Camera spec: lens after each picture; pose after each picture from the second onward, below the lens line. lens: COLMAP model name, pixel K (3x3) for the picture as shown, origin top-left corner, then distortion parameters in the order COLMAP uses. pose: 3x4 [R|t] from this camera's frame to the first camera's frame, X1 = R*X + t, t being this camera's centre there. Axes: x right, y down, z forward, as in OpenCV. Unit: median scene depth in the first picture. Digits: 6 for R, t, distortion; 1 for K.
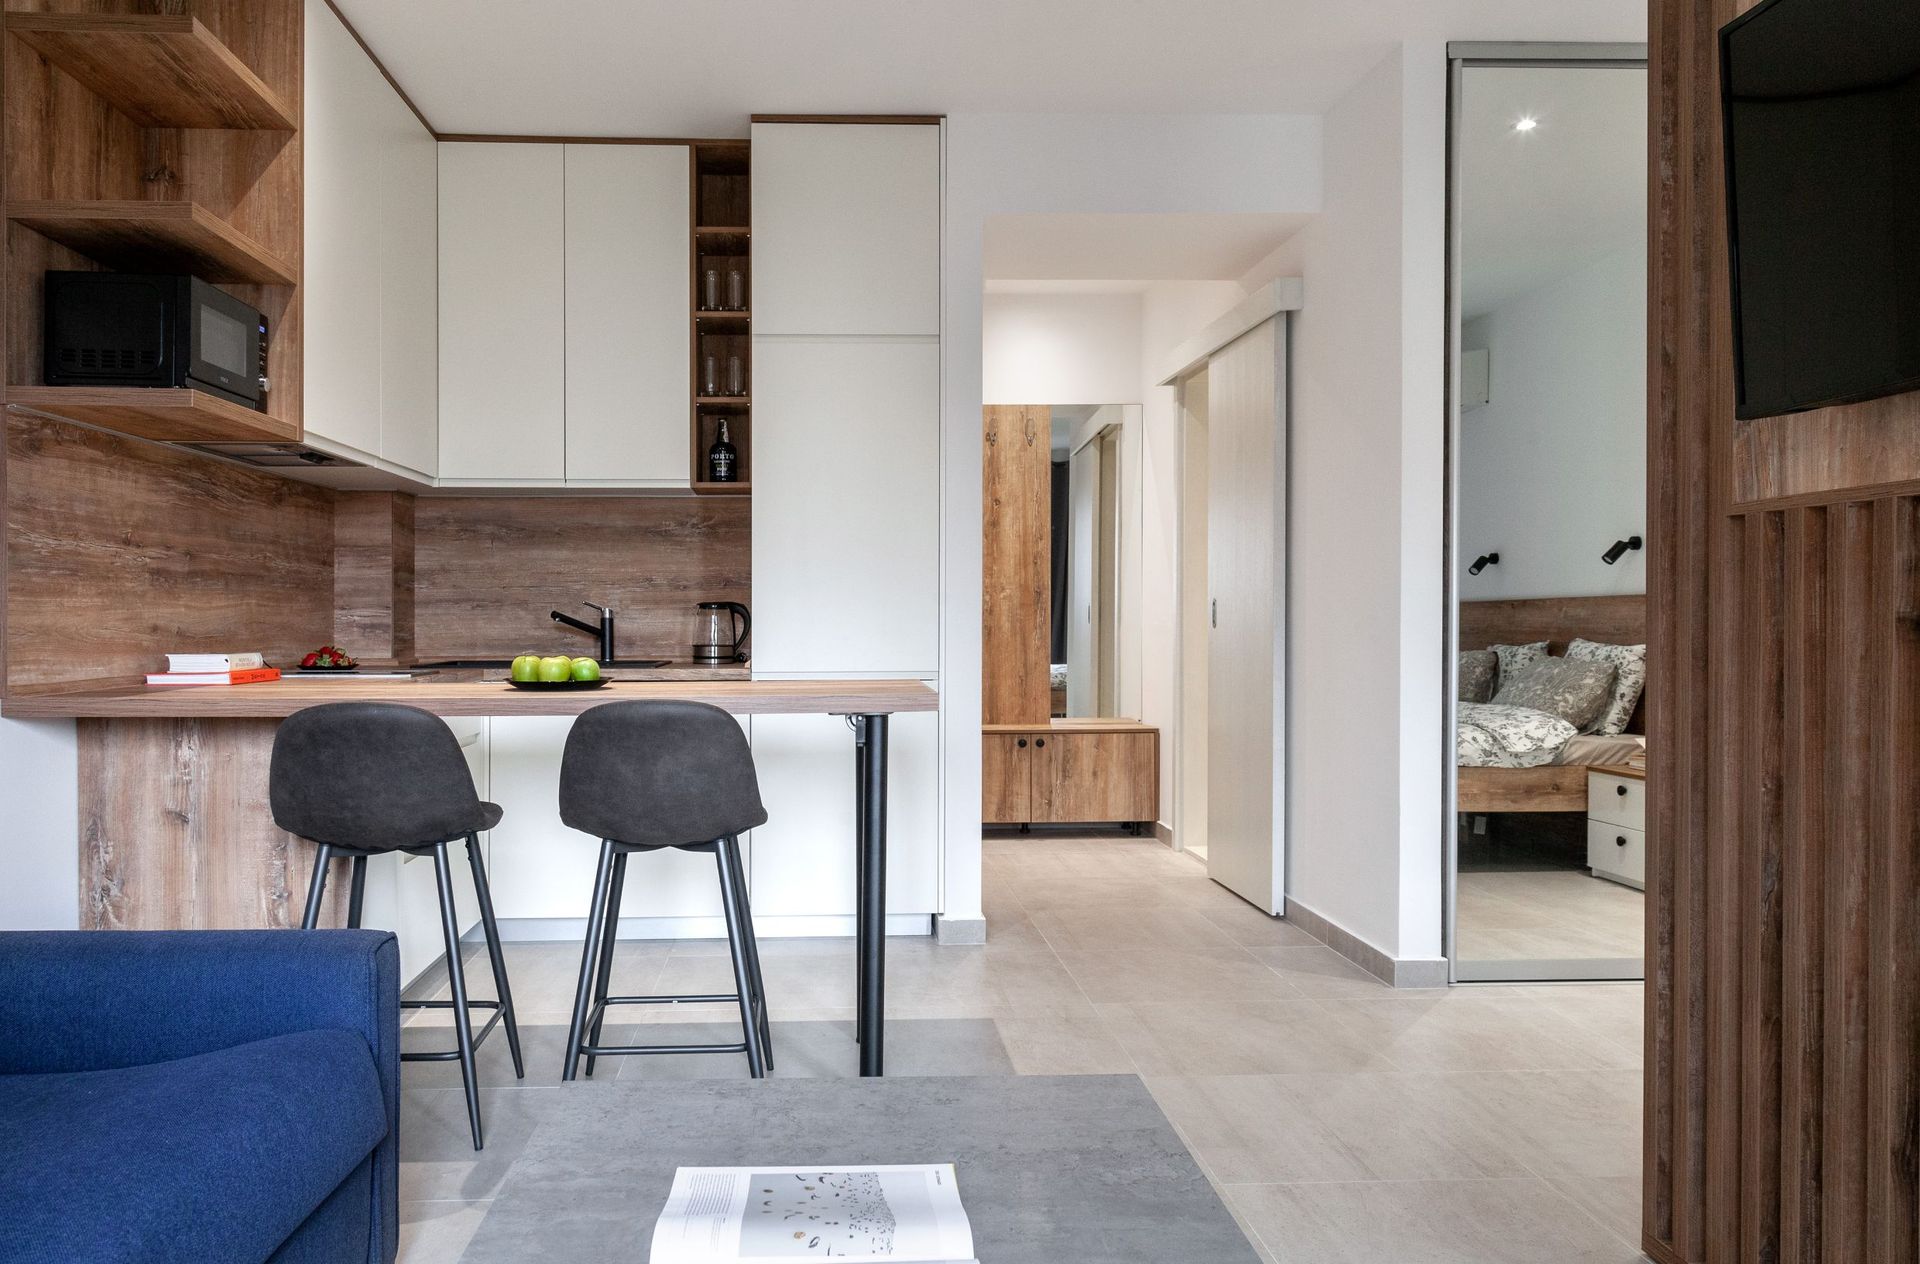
lens RADIAL K [[1411.5, 0, 907.4], [0, 1411.5, 616.6], [0, 0, 1]] dist [0.023787, -0.003597]
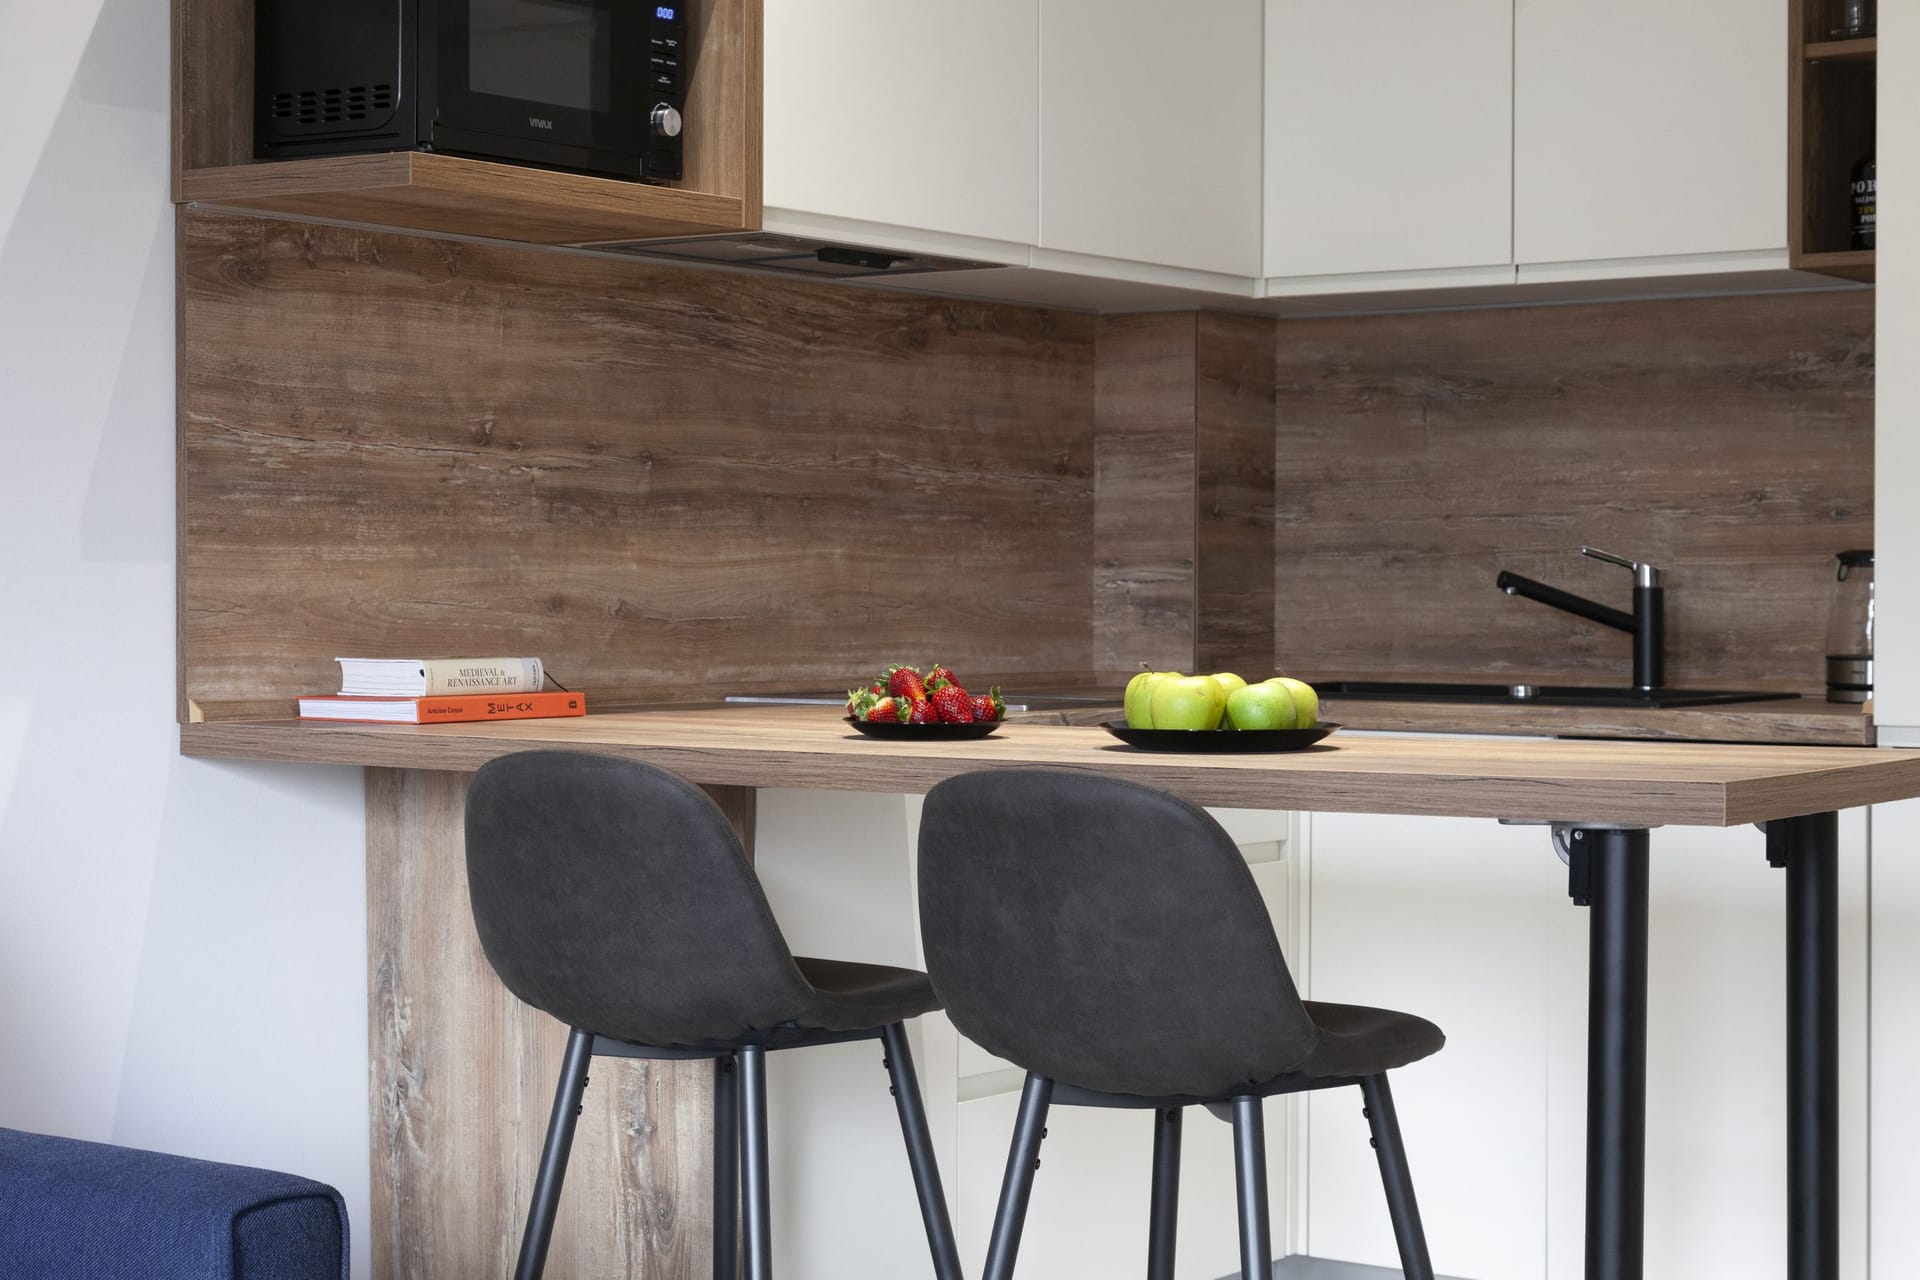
lens RADIAL K [[3501.6, 0, 1022.4], [0, 3501.6, 617.9], [0, 0, 1]] dist [0.078046, 0.000000]
pose [[0.787547, 0.010018, -0.616174, 0.294734], [-0.004172, 0.999932, 0.010925, -0.000714], [0.616241, -0.006033, 0.787535, 0.063526]]
